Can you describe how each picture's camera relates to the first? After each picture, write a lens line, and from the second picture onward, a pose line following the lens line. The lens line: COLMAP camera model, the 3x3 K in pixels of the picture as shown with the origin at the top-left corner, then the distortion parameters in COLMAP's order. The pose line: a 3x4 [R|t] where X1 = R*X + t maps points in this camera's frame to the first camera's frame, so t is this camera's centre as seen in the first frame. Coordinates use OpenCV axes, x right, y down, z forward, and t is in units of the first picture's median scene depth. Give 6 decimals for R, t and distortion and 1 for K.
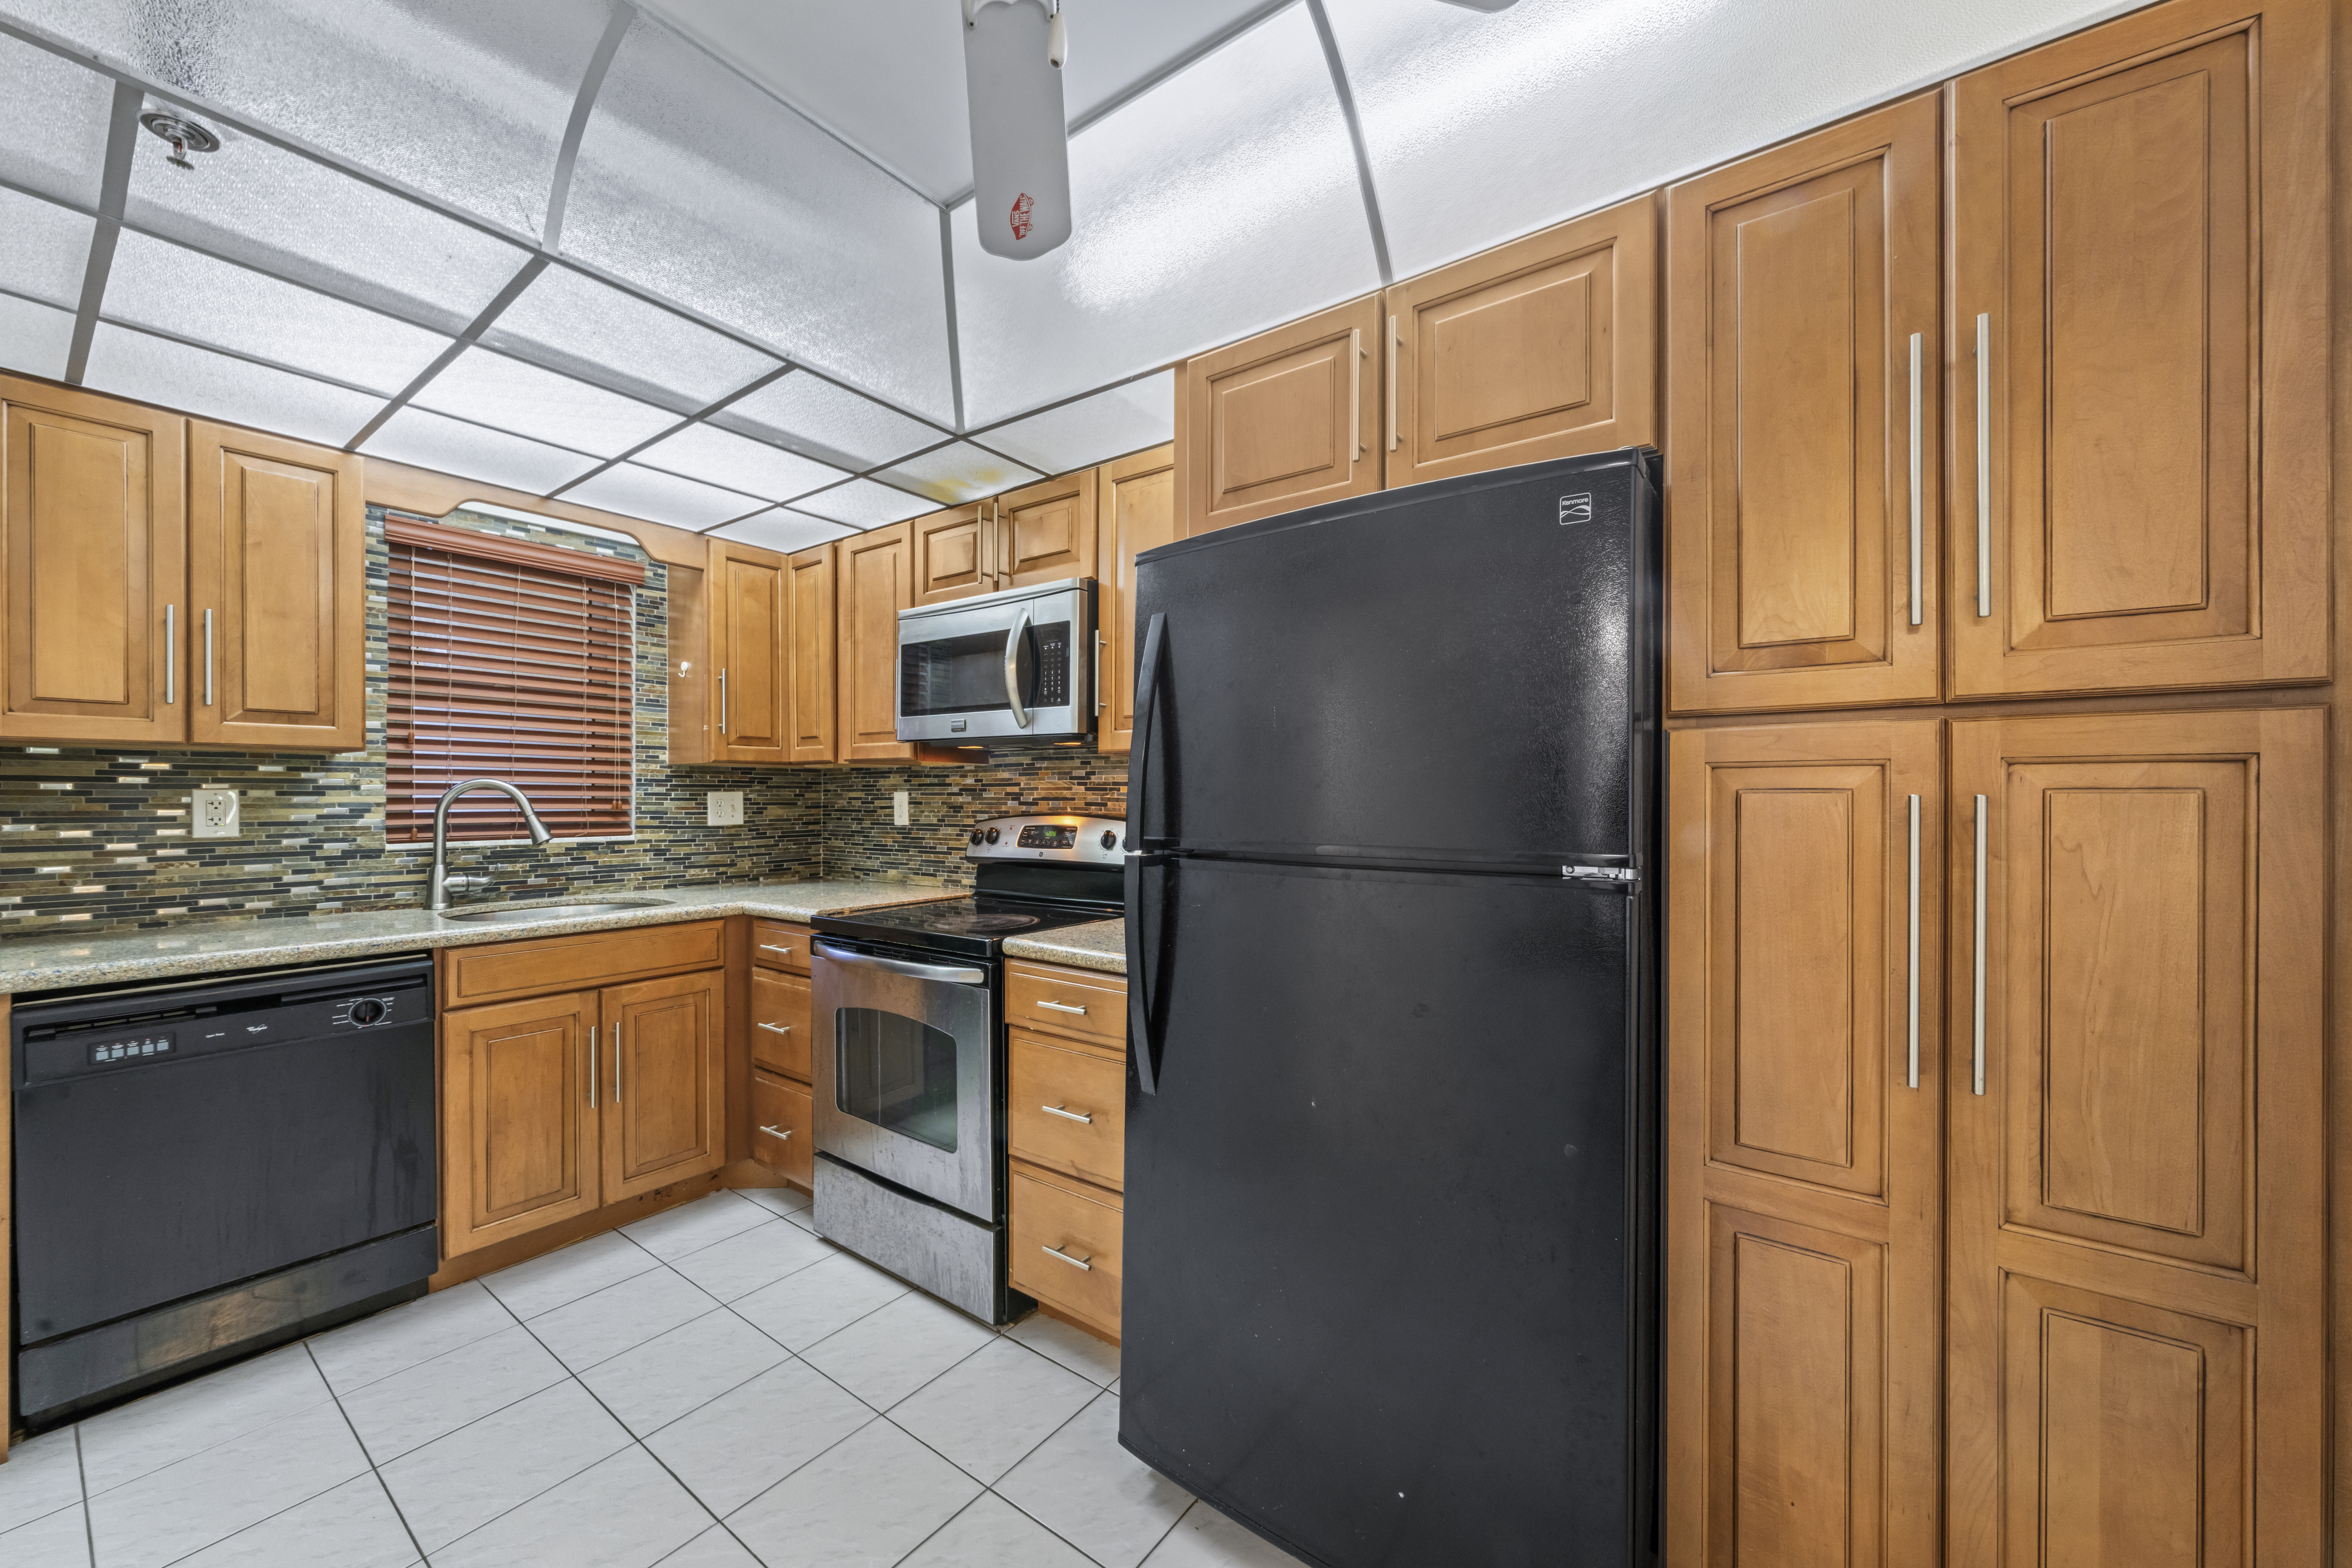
lens RADIAL K [[871.9, 0, 1192.8], [0, 871.9, 795.3], [0, 0, 1]] dist [-0.000963, -0.000465]
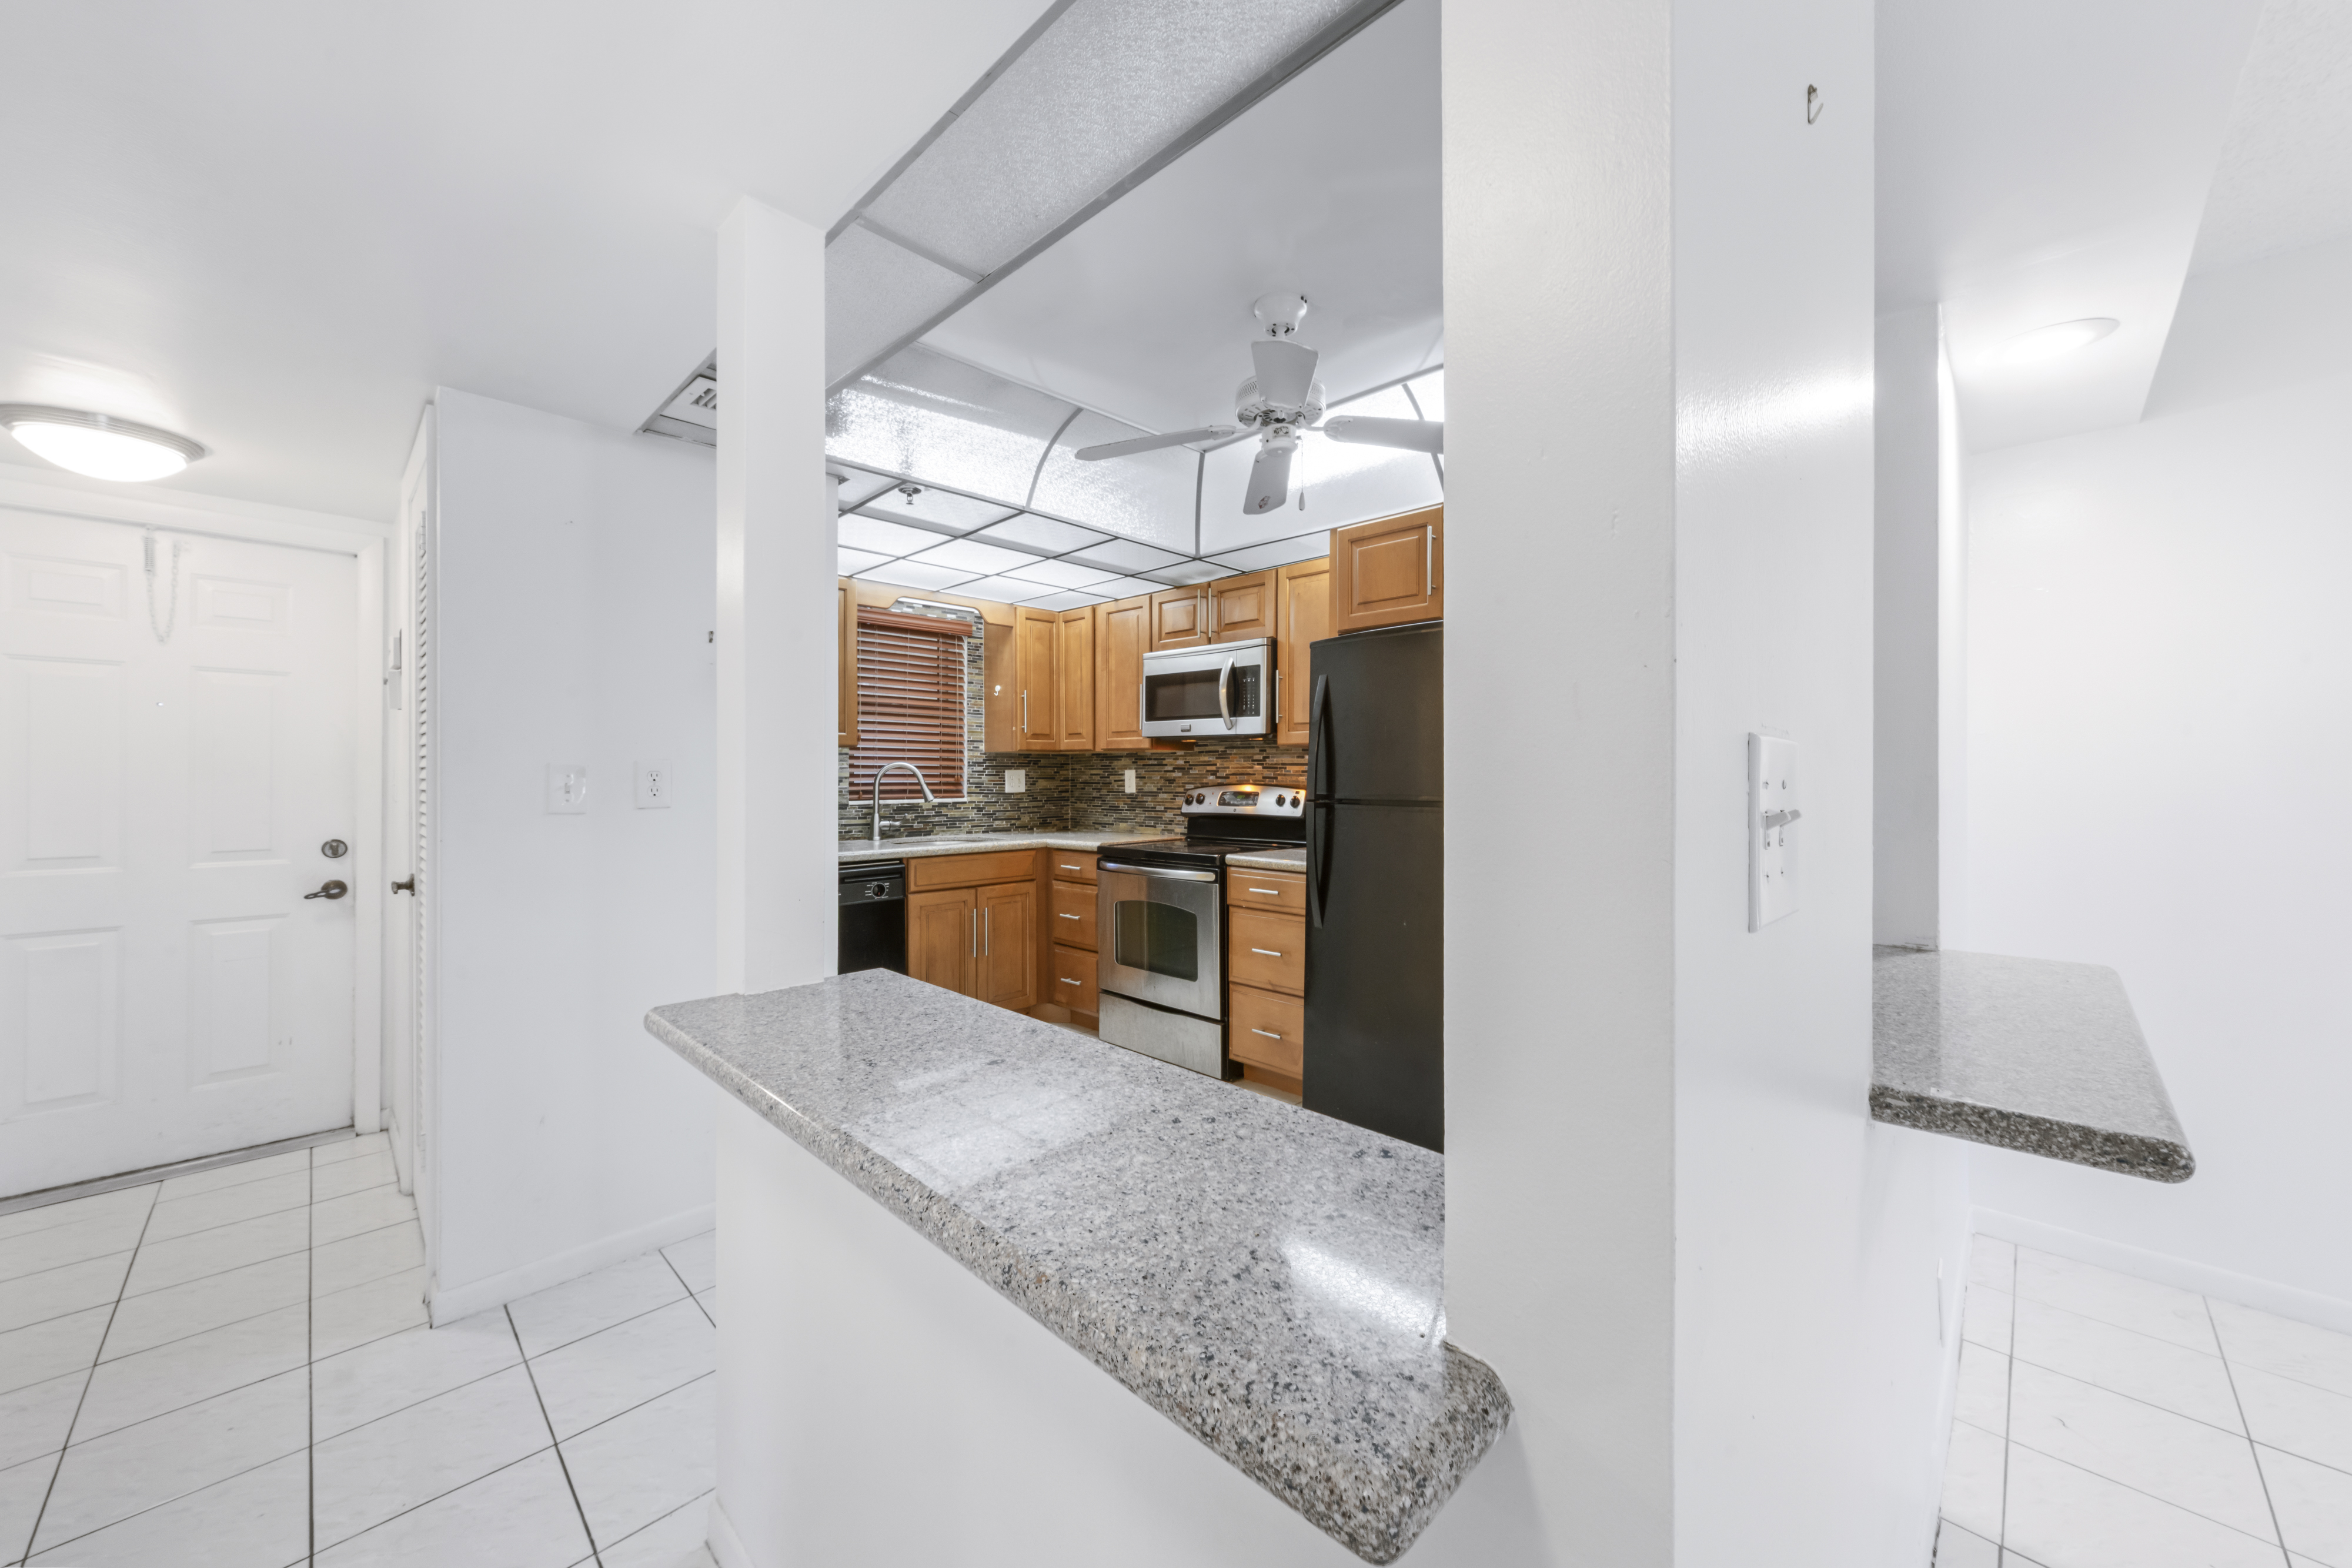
lens RADIAL K [[875.7, 0, 1175.4], [0, 875.7, 771.4], [0, 0, 1]] dist [0.004313, 0.000429]
pose [[0.987541, -0.001882, -0.157350, -0.038276], [0.001397, 0.999994, -0.003192, 0.004998], [0.157355, 0.002933, 0.987538, -0.613530]]
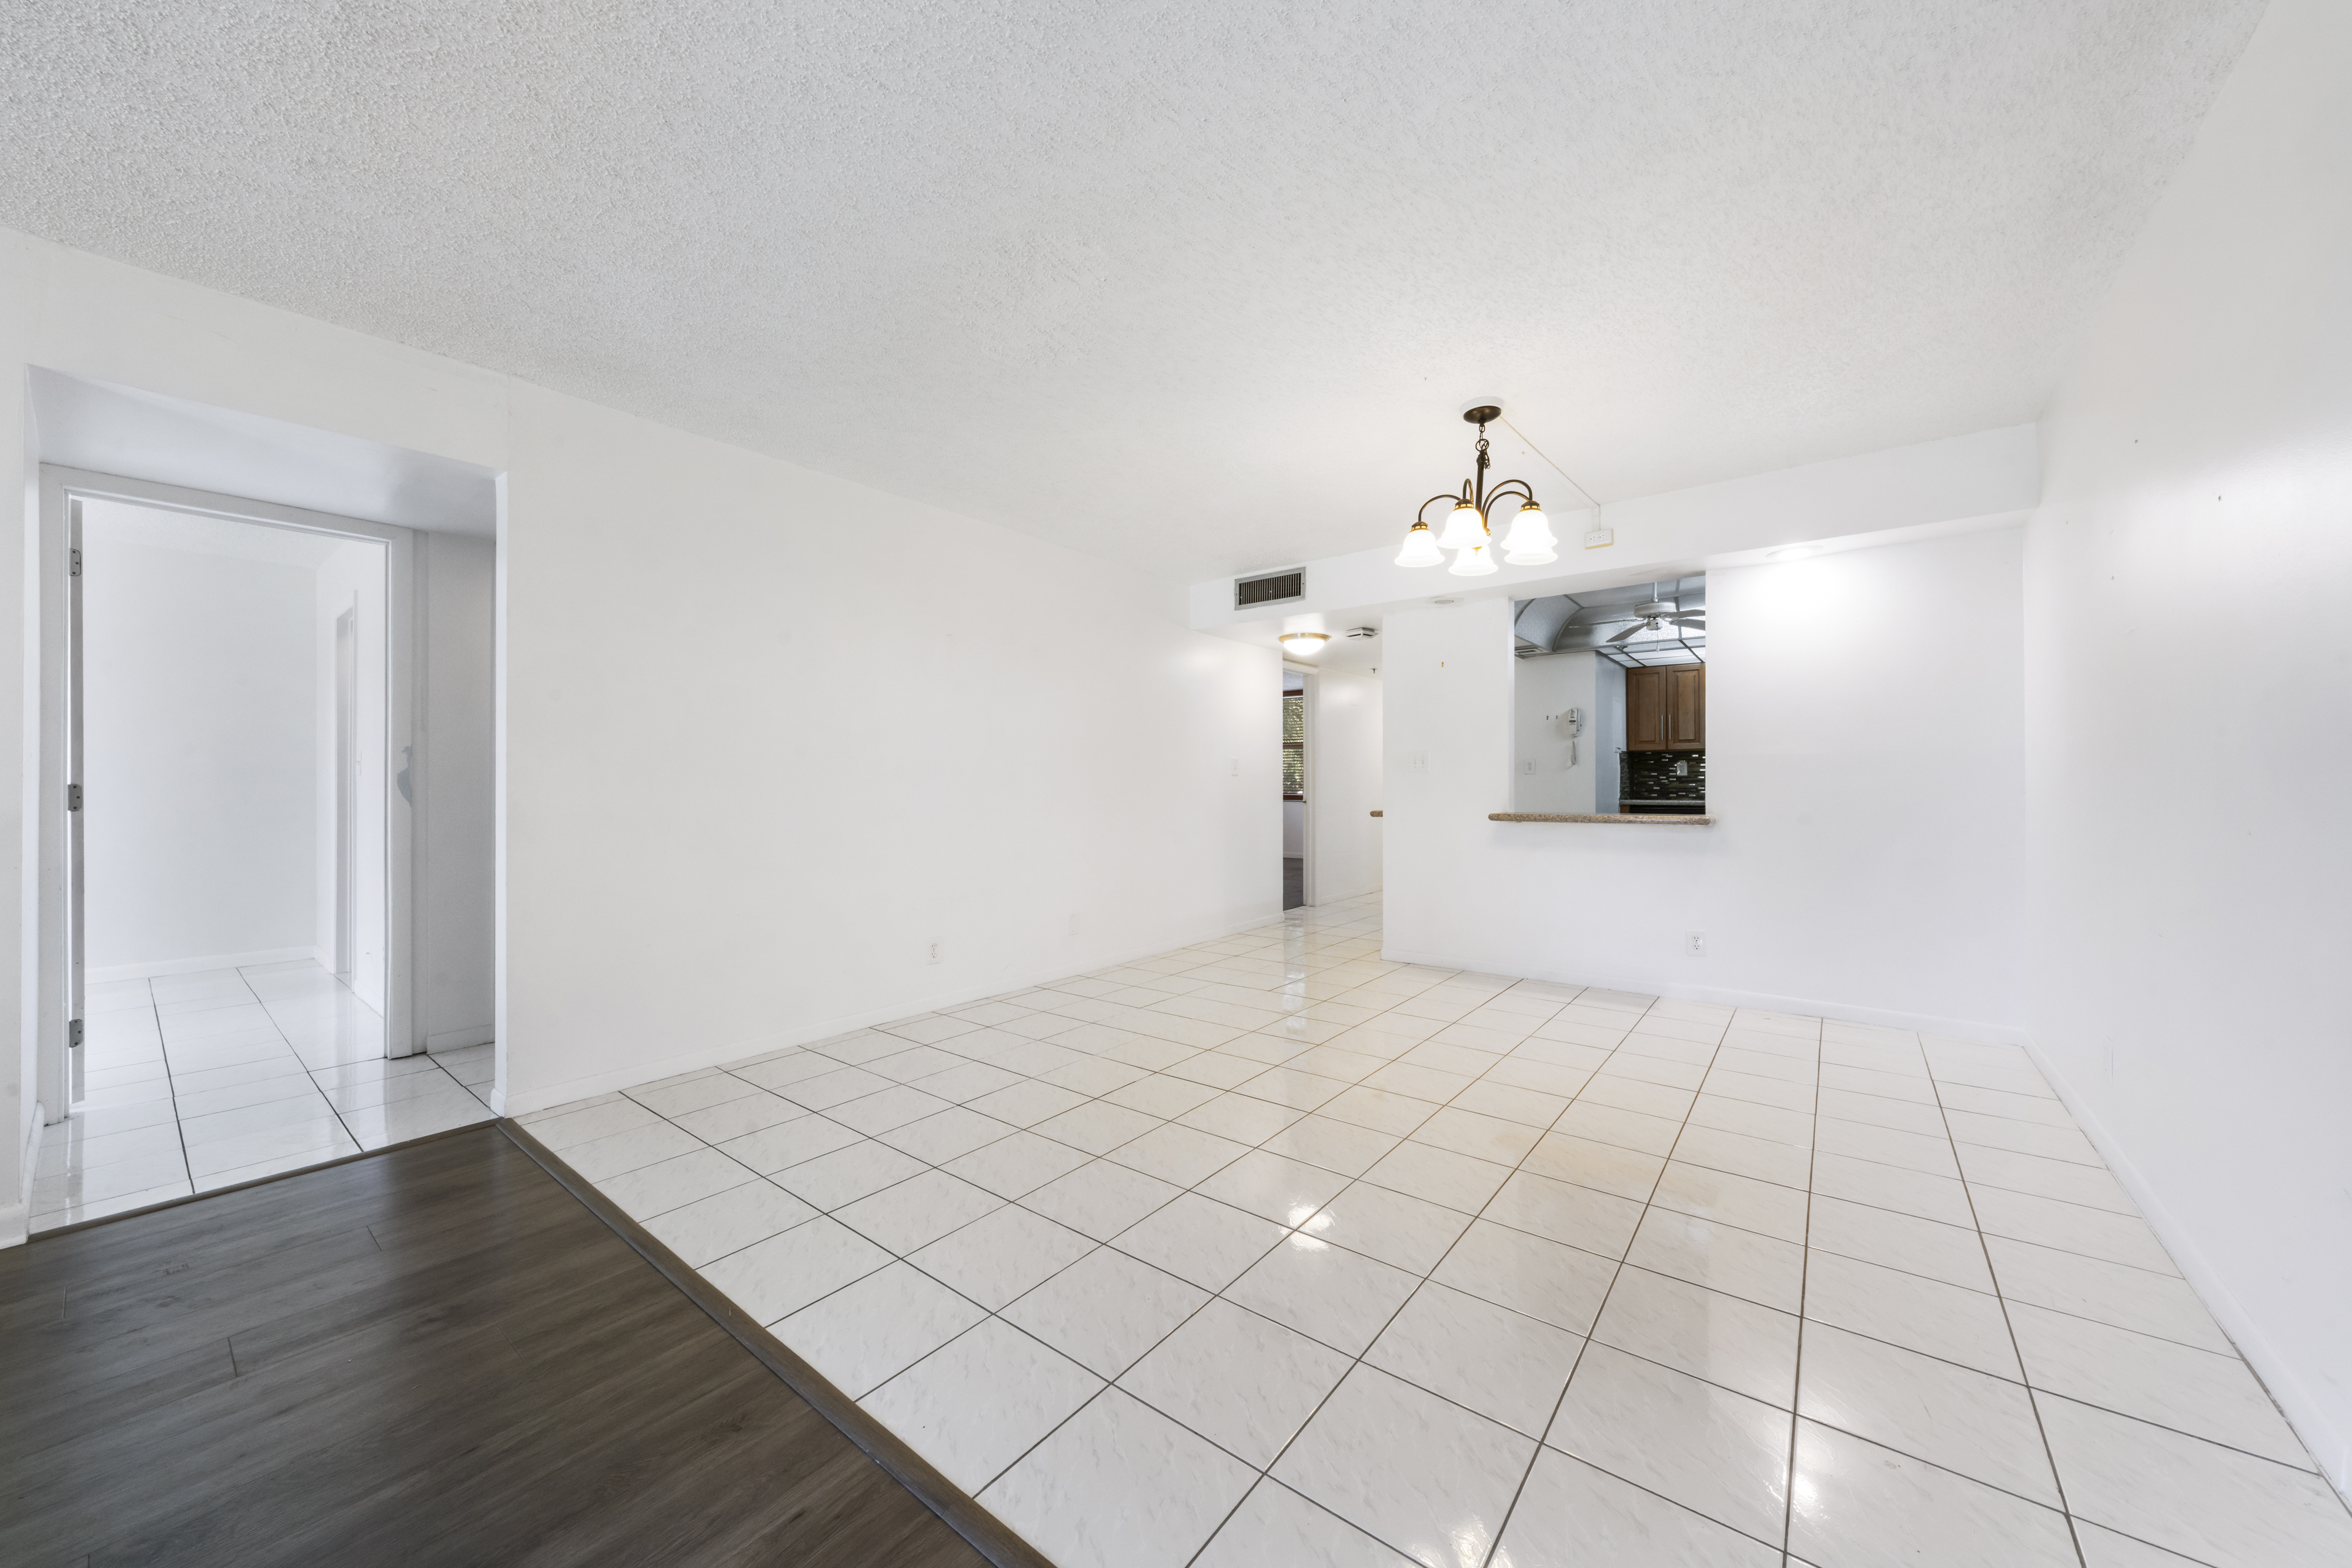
lens RADIAL K [[809.7, 0, 1178.0], [0, 809.7, 780.2], [0, 0, 1]] dist [0.000369, 0.000484]
pose [[-0.059422, -0.005169, -0.998220, 2.196699], [0.003845, 0.999978, -0.005407, 0.073898], [0.998226, -0.004159, -0.059401, -0.819839]]
